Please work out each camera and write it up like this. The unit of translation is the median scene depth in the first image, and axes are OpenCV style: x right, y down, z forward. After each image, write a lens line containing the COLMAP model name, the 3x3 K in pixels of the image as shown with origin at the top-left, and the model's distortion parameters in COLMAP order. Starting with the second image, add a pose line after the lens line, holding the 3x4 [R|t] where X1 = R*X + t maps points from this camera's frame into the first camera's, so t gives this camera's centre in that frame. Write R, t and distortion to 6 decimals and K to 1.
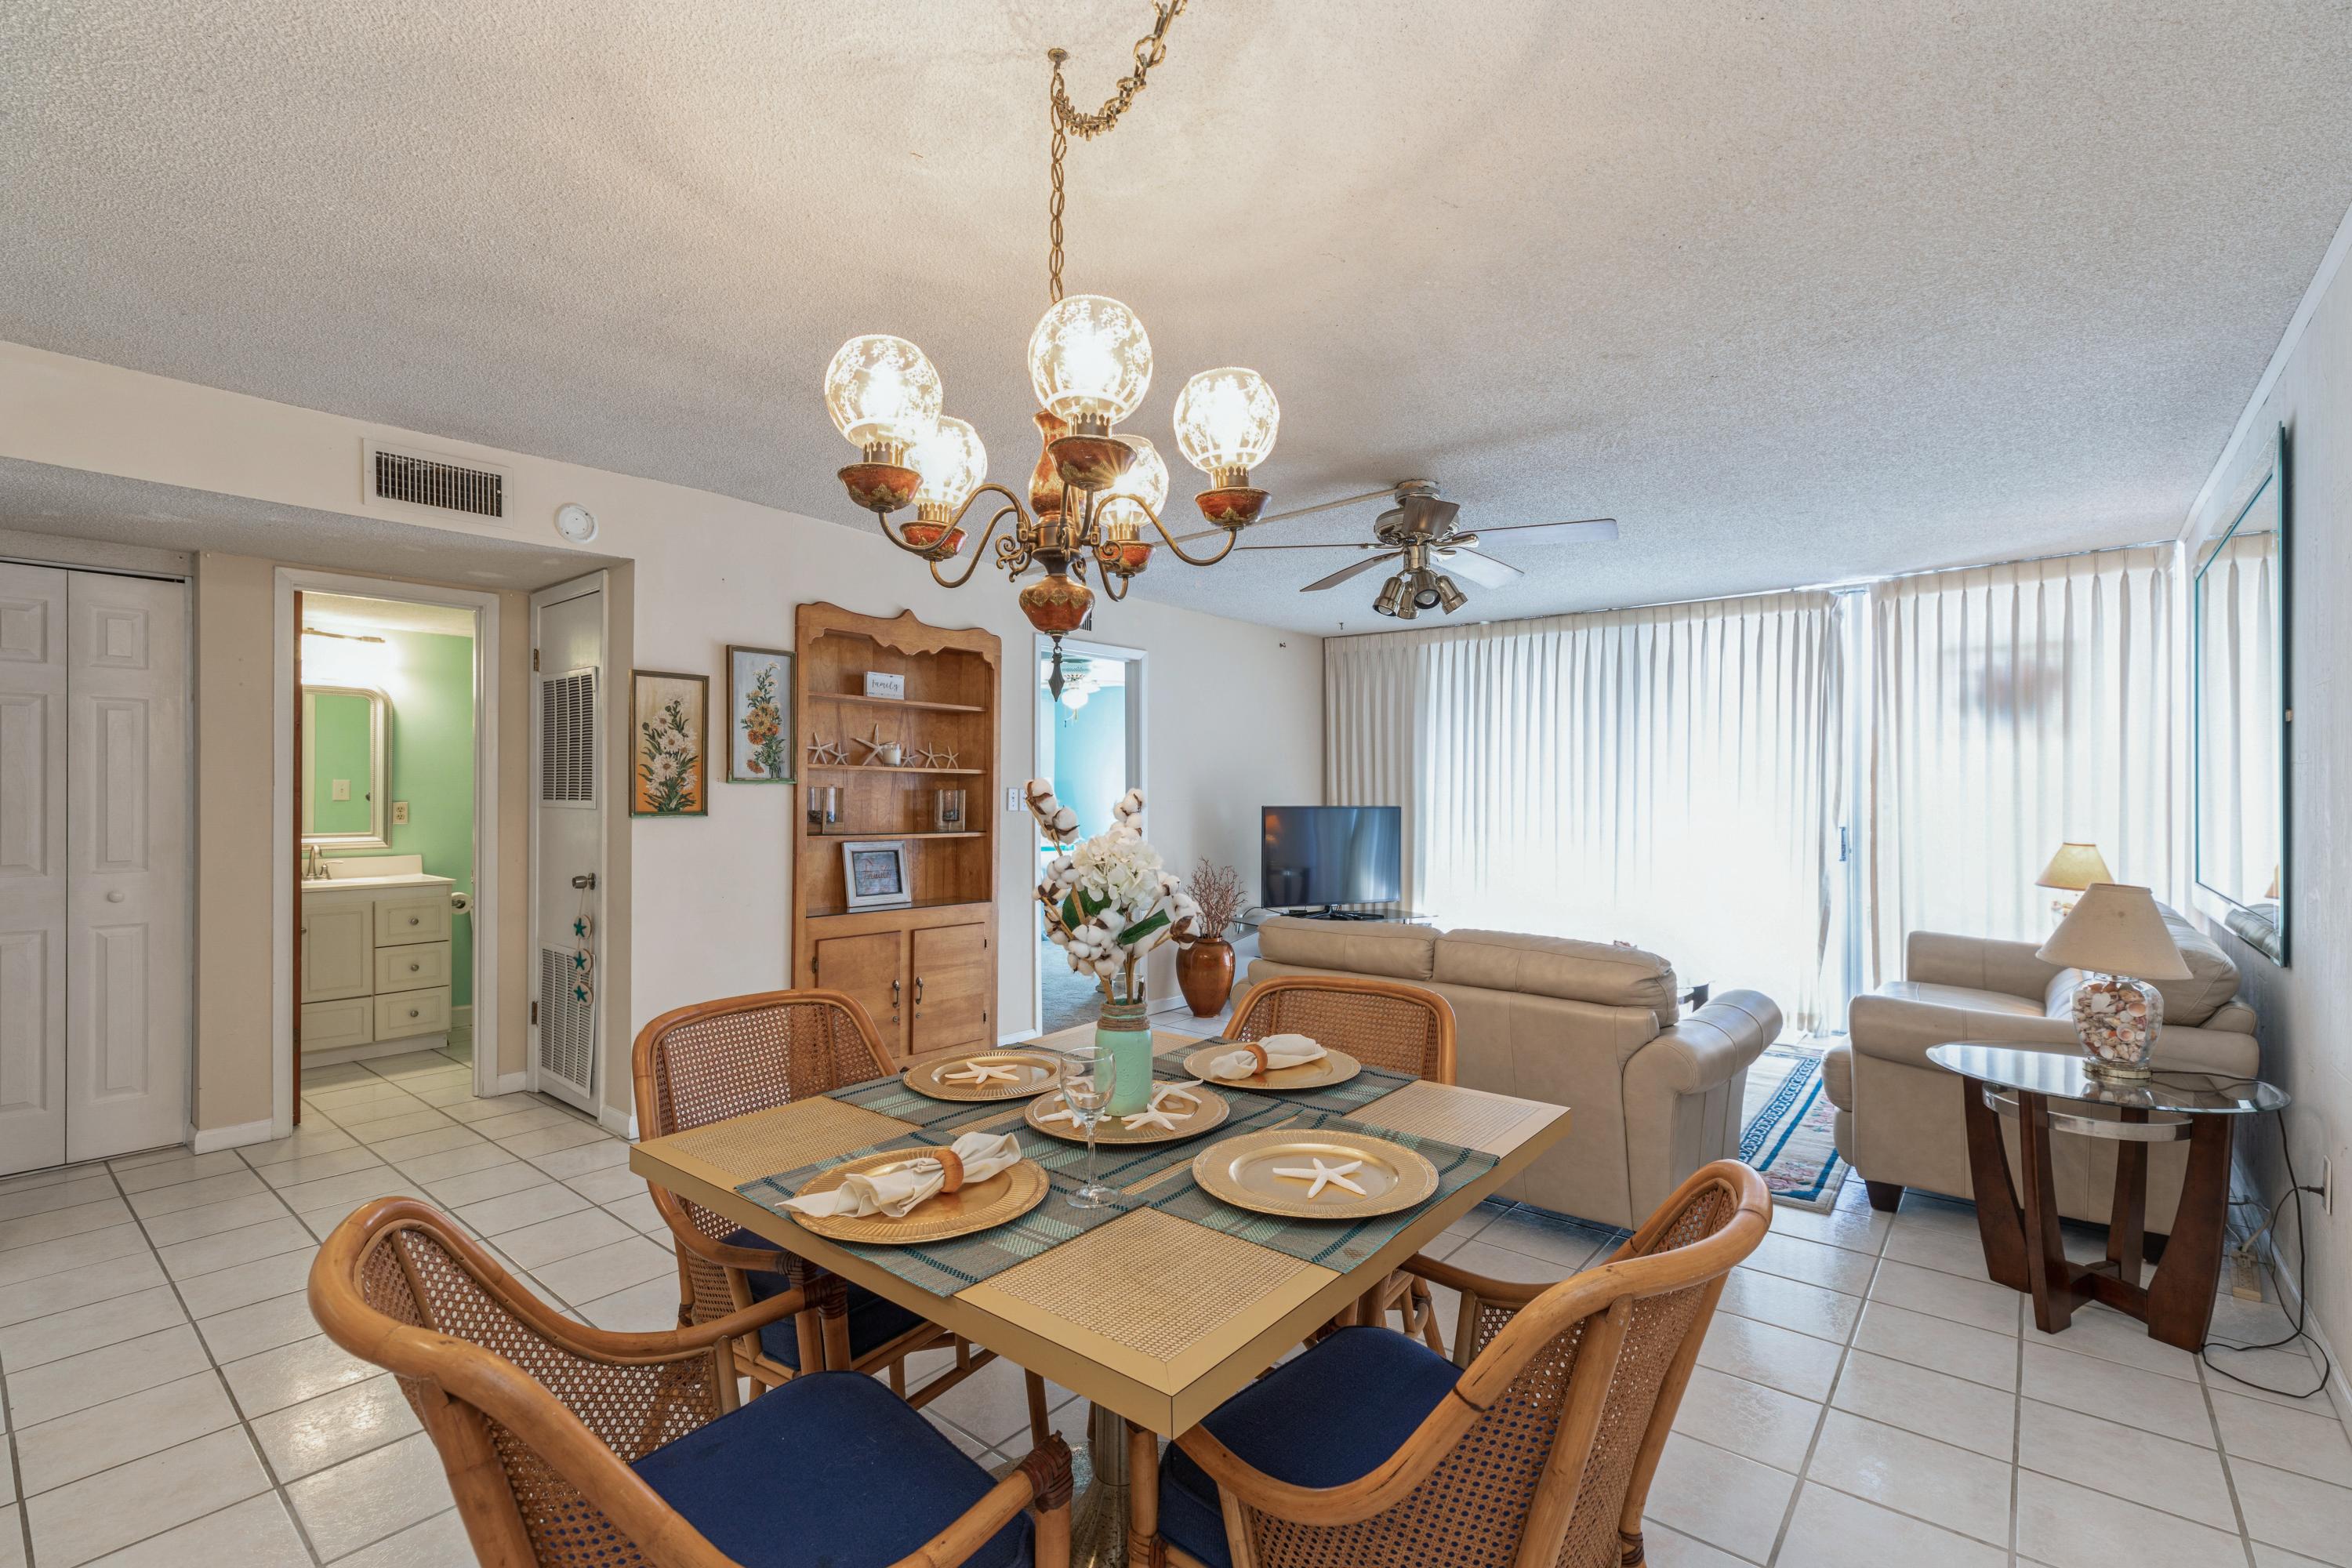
lens RADIAL K [[1049.0, 0, 1164.3], [0, 1049.0, 793.5], [0, 0, 1]] dist [0.002091, -0.000473]
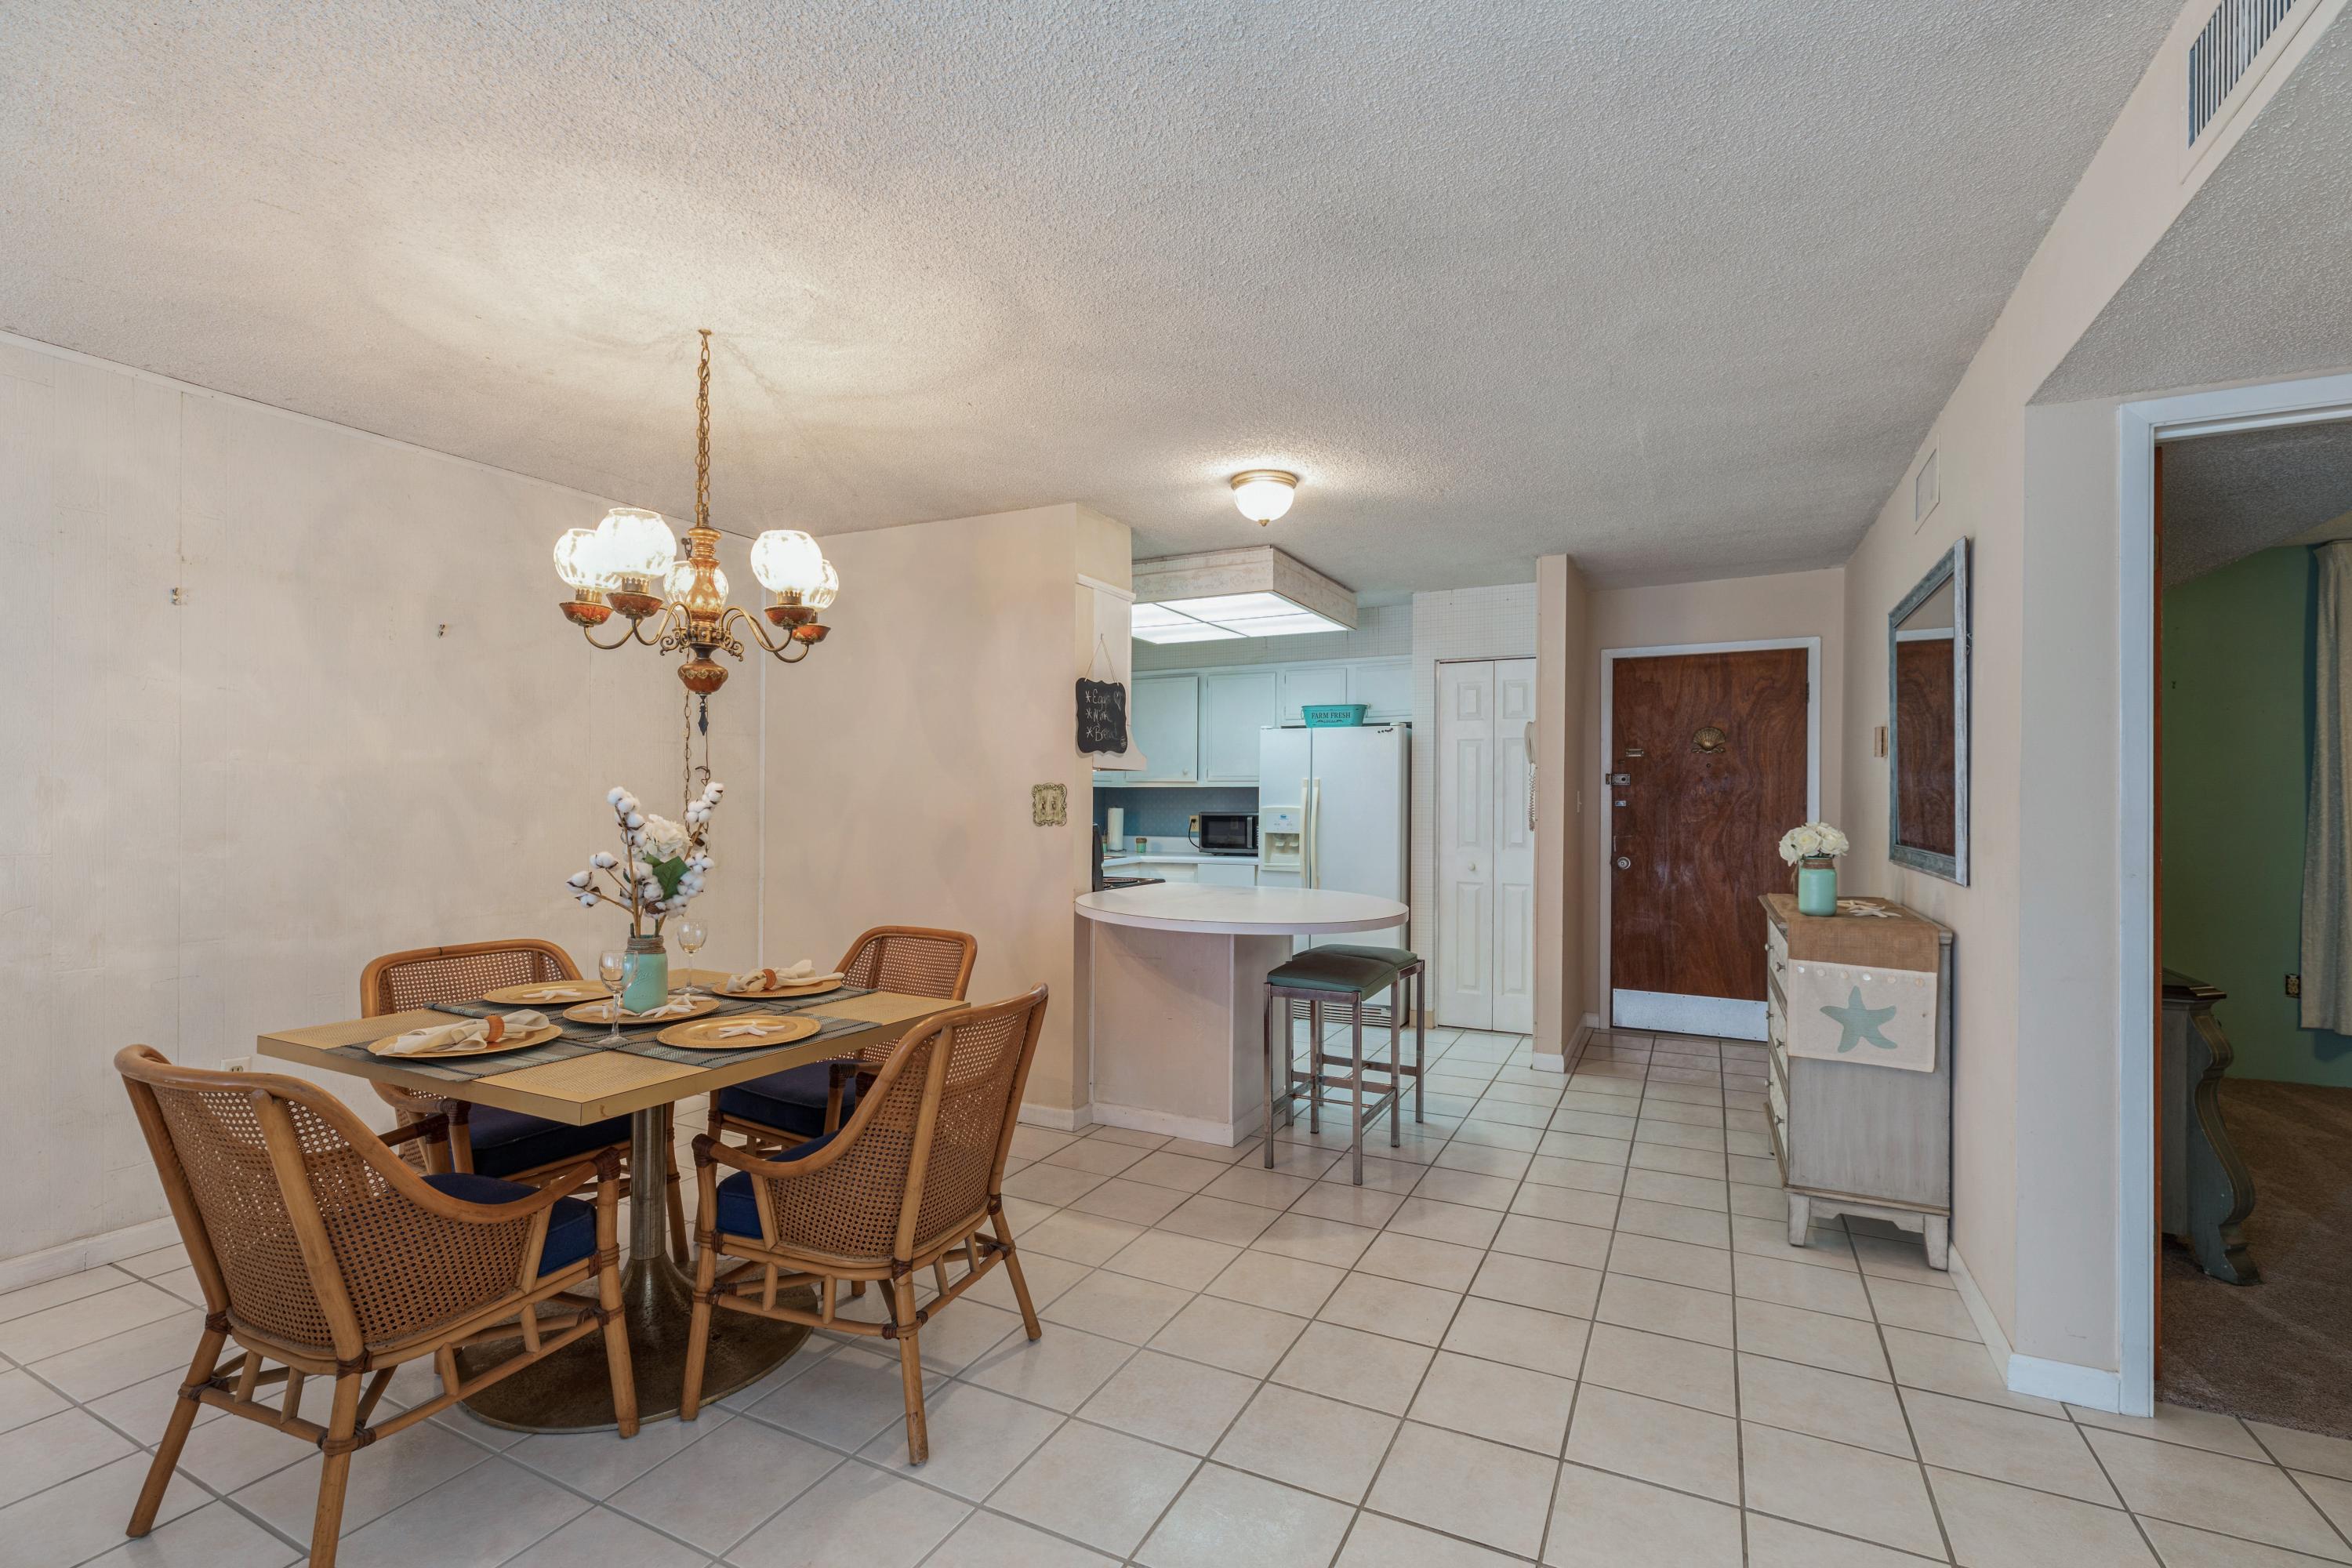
lens RADIAL K [[1049.0, 0, 1164.3], [0, 1049.0, 793.5], [0, 0, 1]] dist [0.002091, -0.000473]
pose [[-0.975254, -0.009131, -0.220899, -0.146524], [-0.008310, 0.999955, -0.004642, 0.001598], [0.220931, -0.002691, -0.975286, 0.909425]]
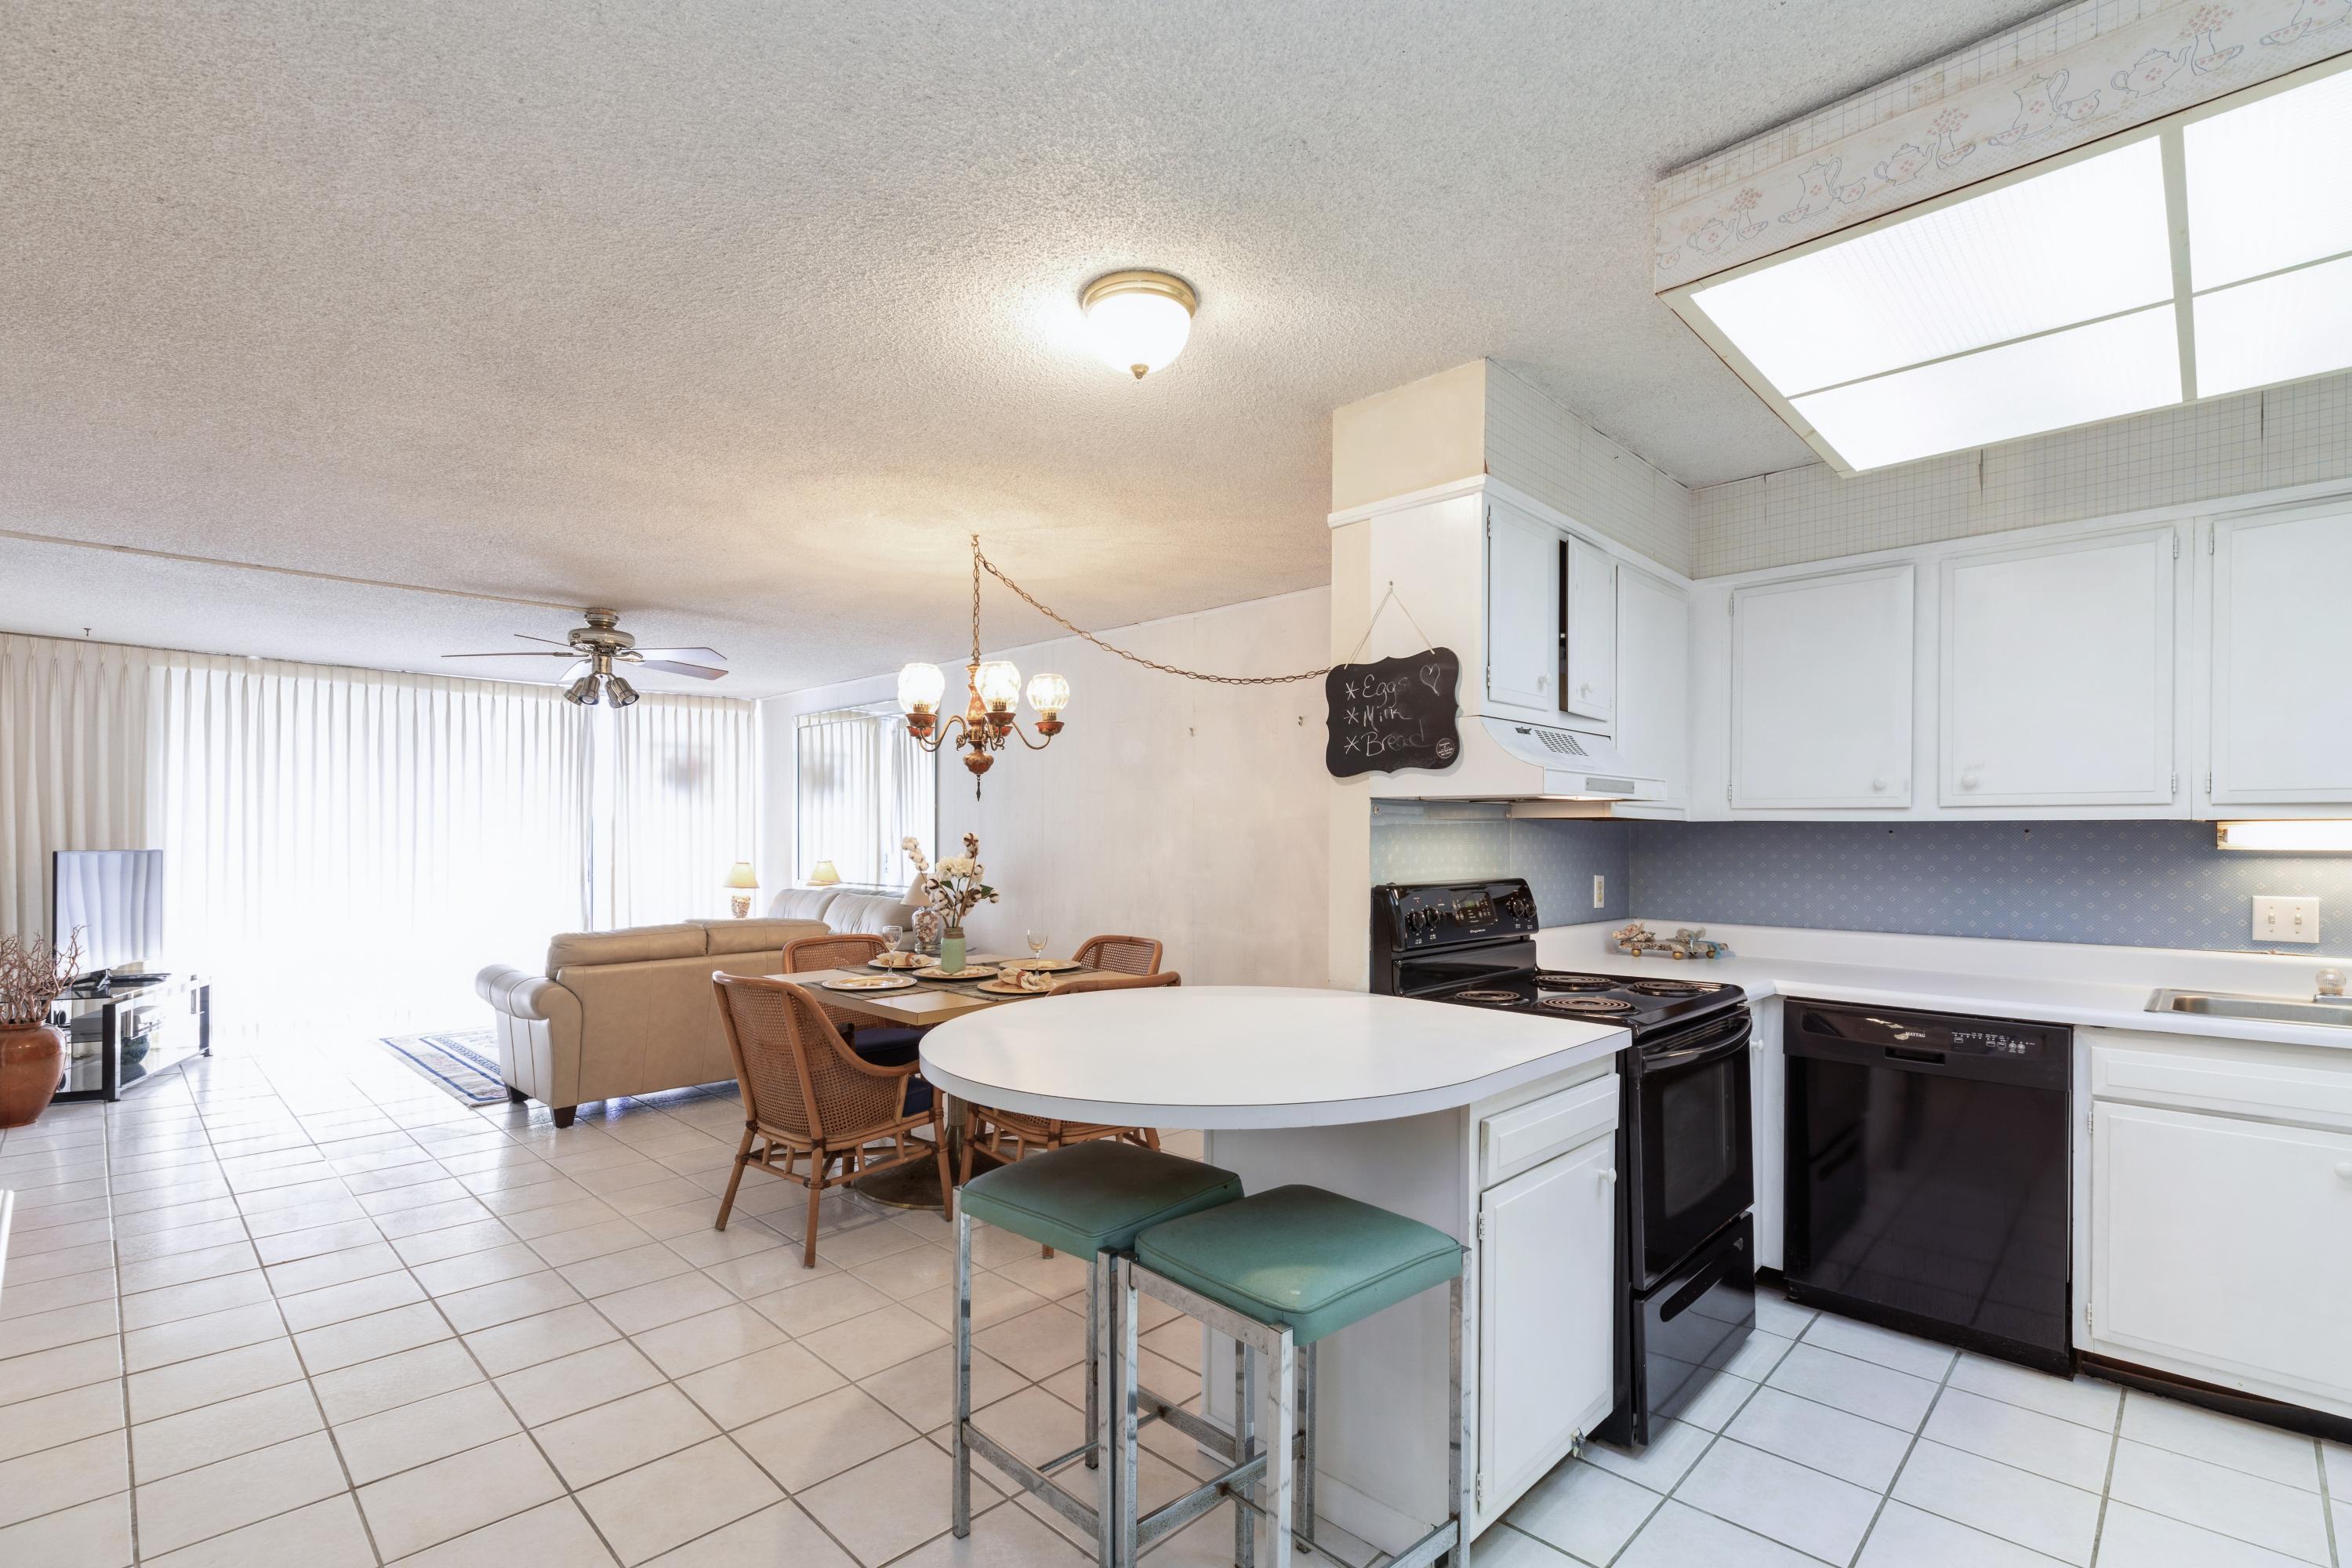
lens RADIAL K [[1061.1, 0, 1163.7], [0, 1061.1, 838.7], [0, 0, 1]] dist [0.000472, 0.000679]
pose [[0.083889, -0.005845, 0.996458, -0.843597], [-0.001933, 0.999980, 0.006028, -0.005041], [-0.996473, -0.002432, 0.083876, 0.118174]]
